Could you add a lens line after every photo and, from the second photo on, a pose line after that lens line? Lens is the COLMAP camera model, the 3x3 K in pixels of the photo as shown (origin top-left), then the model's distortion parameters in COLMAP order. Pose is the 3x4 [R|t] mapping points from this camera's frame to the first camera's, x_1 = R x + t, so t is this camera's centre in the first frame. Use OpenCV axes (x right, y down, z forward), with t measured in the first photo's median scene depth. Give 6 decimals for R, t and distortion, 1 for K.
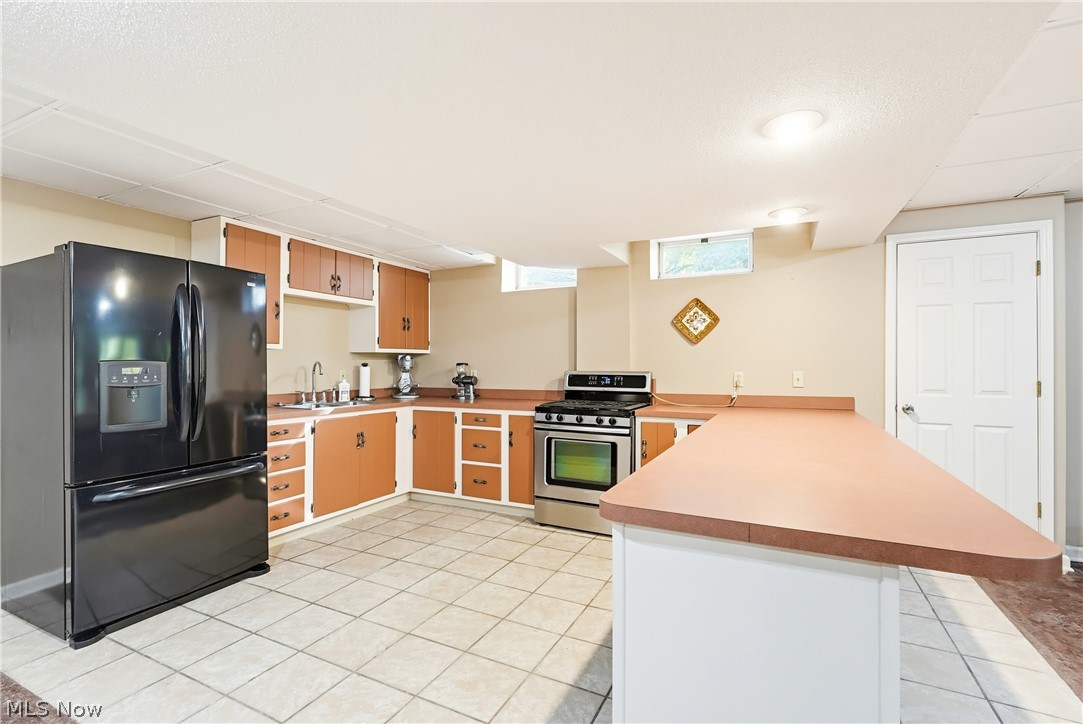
lens RADIAL K [[492.5, 0, 544.6], [0, 492.5, 365.1], [0, 0, 1]] dist [-0.011560, 0.001808]
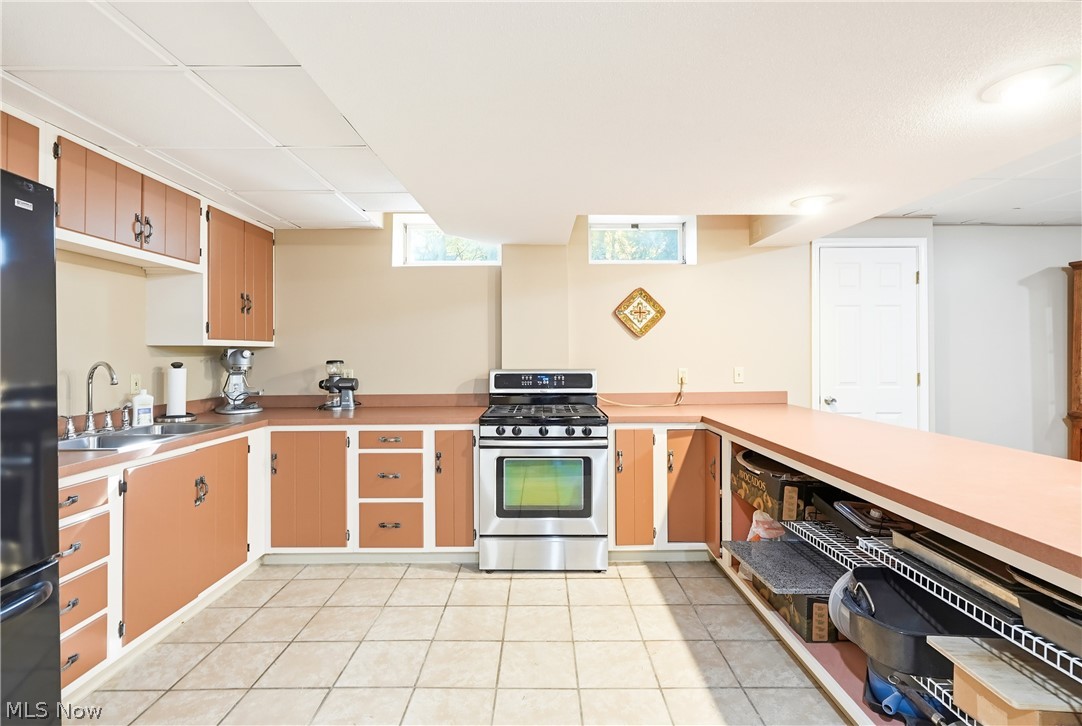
lens RADIAL K [[492.1, 0, 543.5], [0, 492.1, 352.4], [0, 0, 1]] dist [-0.011560, 0.001808]
pose [[0.894740, -0.003851, 0.446571, -0.250548], [0.006066, 0.999975, -0.003530, -0.013227], [-0.446547, 0.005867, 0.894741, 0.253270]]
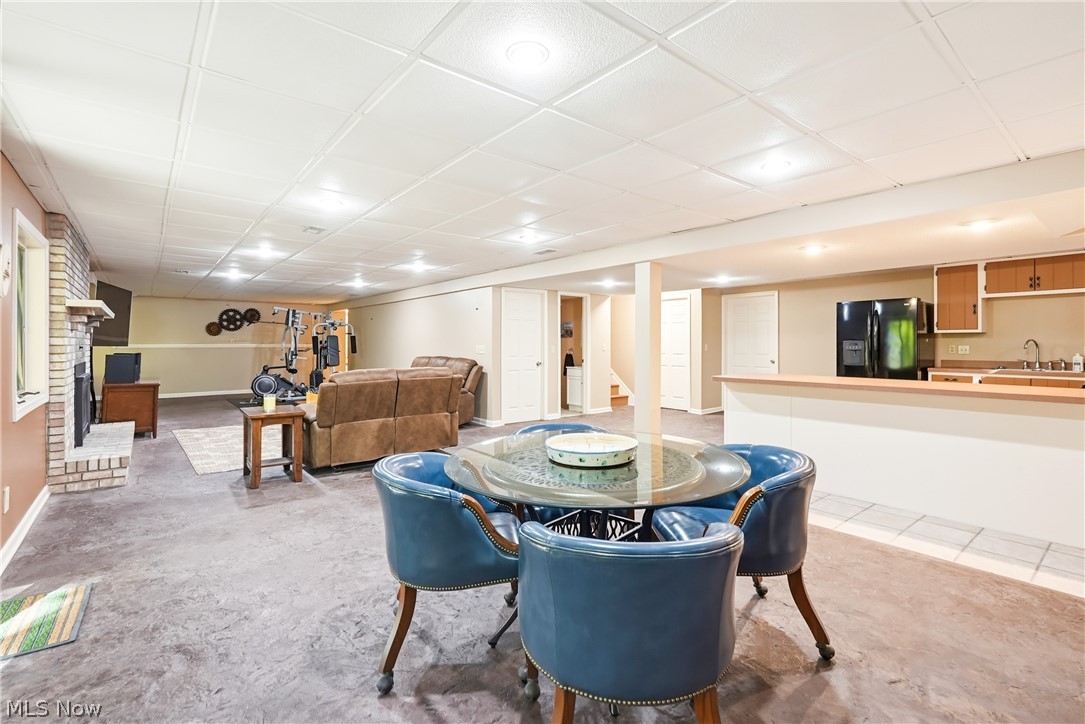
lens RADIAL K [[493.4, 0, 544.2], [0, 493.4, 351.2], [0, 0, 1]] dist [-0.011560, 0.001808]
pose [[-0.423067, 0.010851, -0.906033, 1.377796], [0.001502, 0.999935, 0.011275, 0.009217], [0.906097, 0.003409, -0.423056, 0.323826]]
